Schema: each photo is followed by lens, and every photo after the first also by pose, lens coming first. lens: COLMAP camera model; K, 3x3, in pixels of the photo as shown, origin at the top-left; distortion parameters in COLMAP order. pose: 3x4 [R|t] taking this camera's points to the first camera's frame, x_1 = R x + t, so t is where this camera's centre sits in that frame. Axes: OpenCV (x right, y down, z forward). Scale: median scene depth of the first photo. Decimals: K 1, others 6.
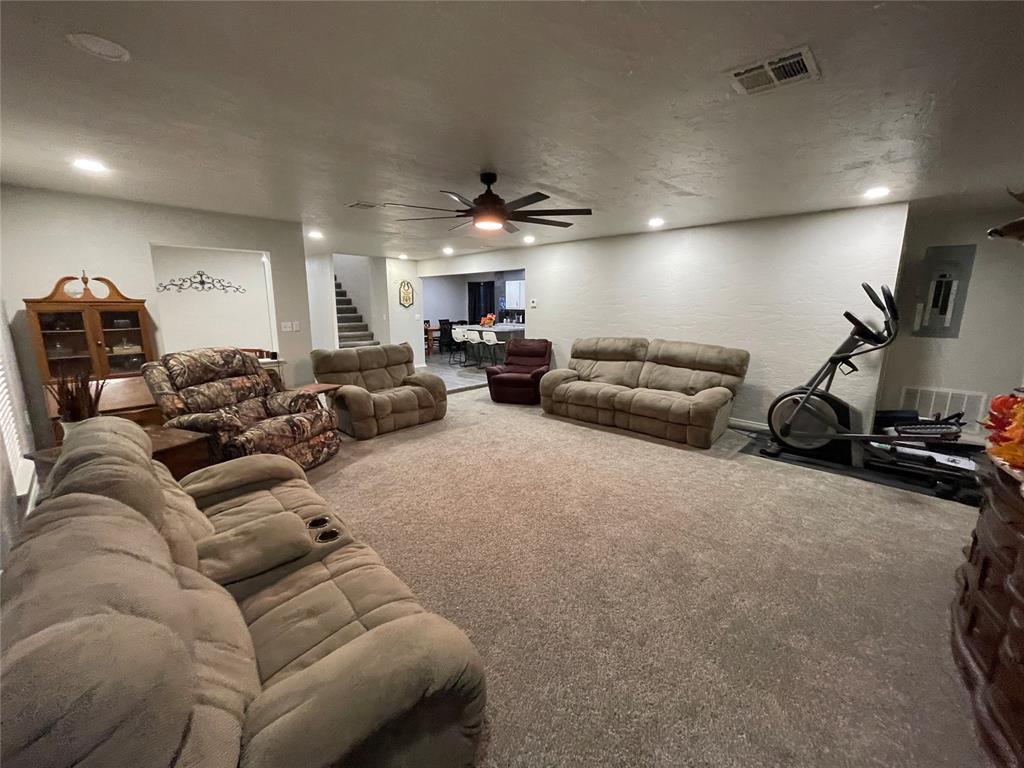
lens RADIAL K [[411.4, 0, 512.1], [0, 411.4, 381.6], [0, 0, 1]] dist [-0.002553, 0.000276]
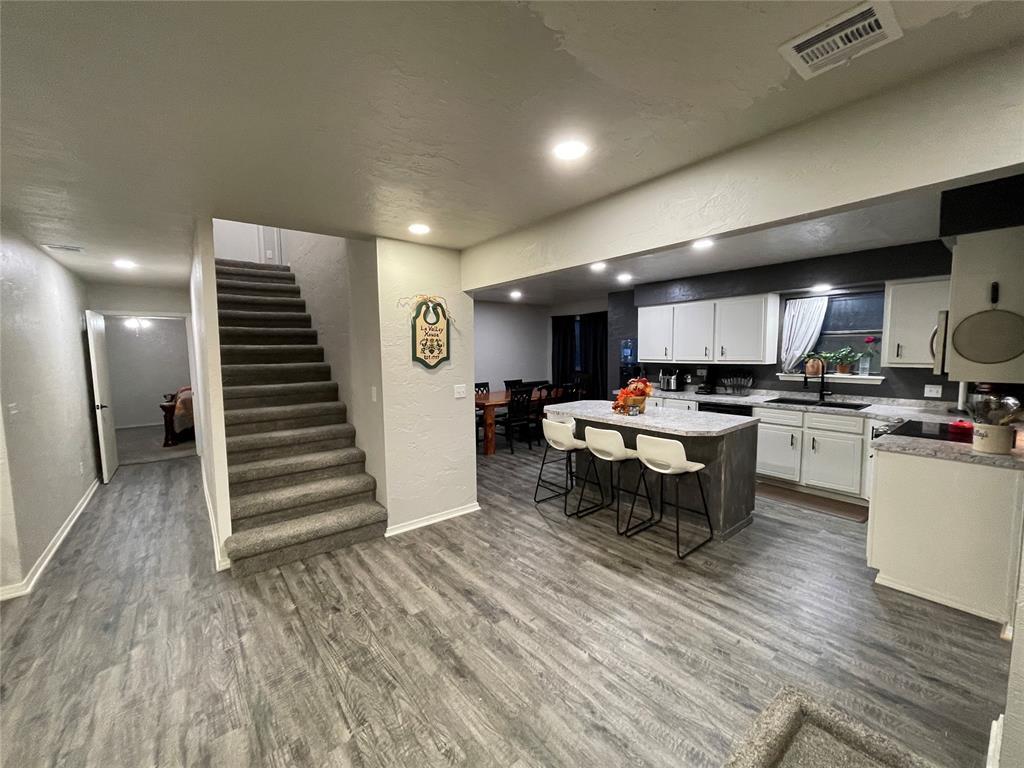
lens RADIAL K [[411.4, 0, 513.8], [0, 411.4, 383.3], [0, 0, 1]] dist [-0.002553, 0.000276]
pose [[0.991092, -0.005410, -0.133066, -0.129445], [-0.008388, 0.994655, -0.102913, -0.127492], [0.132912, 0.103112, 0.985750, 0.633880]]
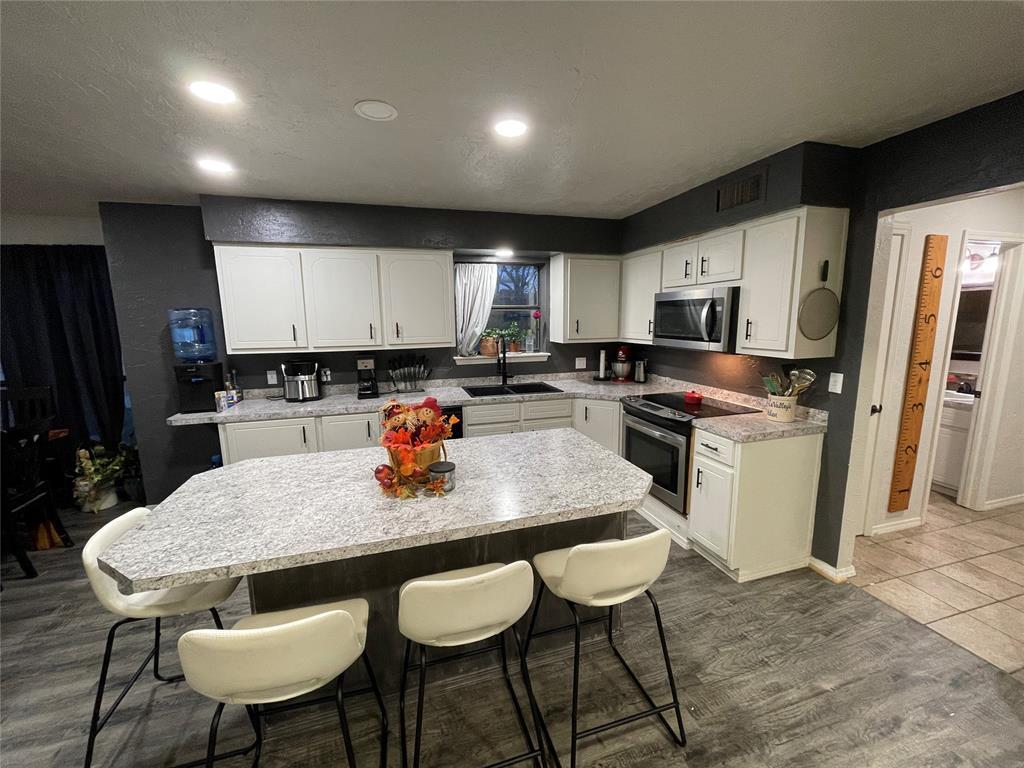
lens RADIAL K [[411.4, 0, 516.3], [0, 411.4, 381.4], [0, 0, 1]] dist [-0.002553, 0.000276]
pose [[0.491429, -0.145960, 0.858600, -0.195445], [0.175506, 0.982228, 0.066524, -0.190160], [-0.853051, 0.117997, 0.508312, 0.937761]]
